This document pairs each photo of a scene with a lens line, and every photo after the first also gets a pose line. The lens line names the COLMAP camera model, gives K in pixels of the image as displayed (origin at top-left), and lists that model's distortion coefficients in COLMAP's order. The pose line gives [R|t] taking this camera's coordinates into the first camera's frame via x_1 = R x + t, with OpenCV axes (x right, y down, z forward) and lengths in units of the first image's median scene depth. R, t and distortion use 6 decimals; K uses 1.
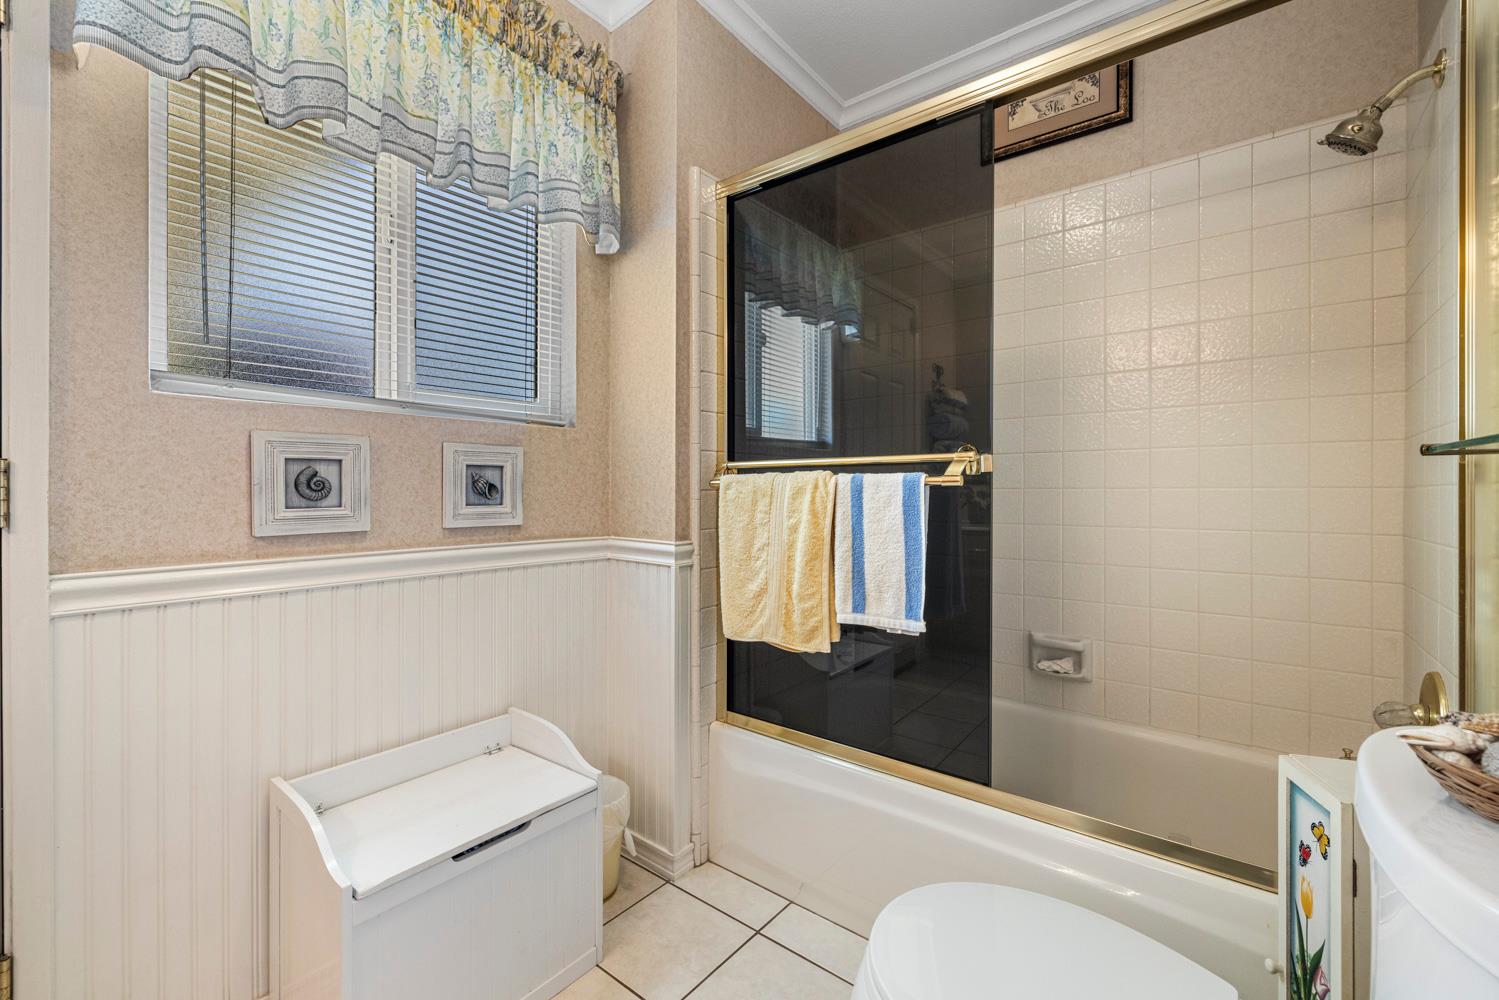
lens RADIAL K [[628.9, 0, 743.0], [0, 628.9, 493.0], [0, 0, 1]] dist [-0.000764, -0.000126]
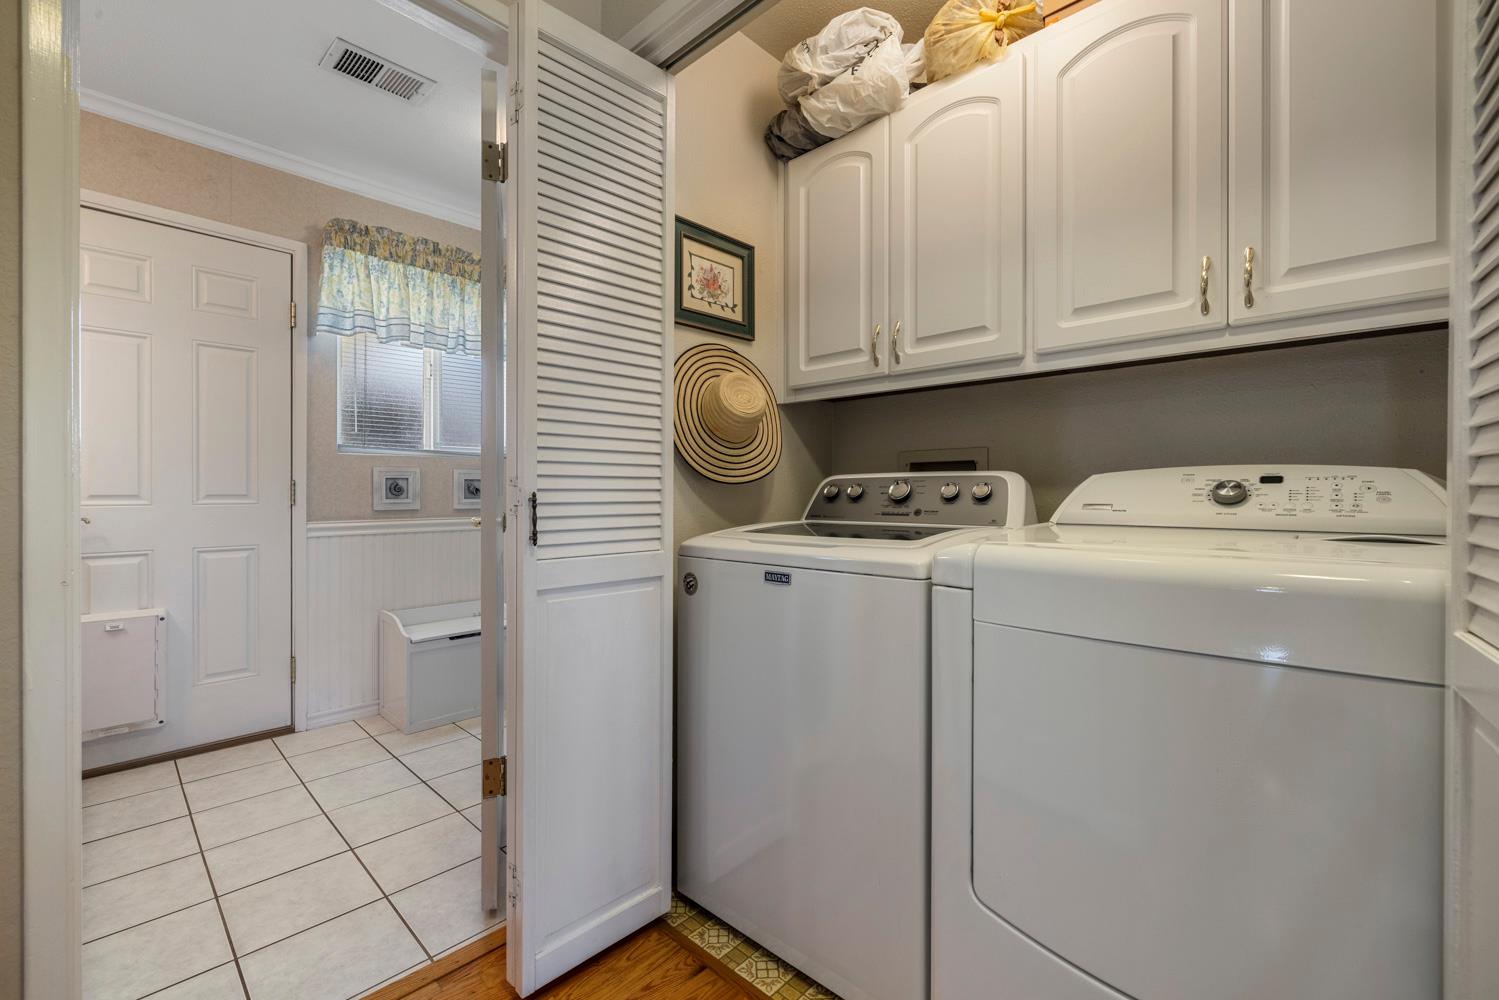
lens RADIAL K [[628.9, 0, 743.0], [0, 628.9, 493.0], [0, 0, 1]] dist [-0.000764, -0.000126]
pose [[0.995757, 0.002033, -0.092001, 0.815720], [-0.002041, 0.999998, 0.000012, -0.000443], [0.092001, 0.000175, 0.995759, -1.211955]]
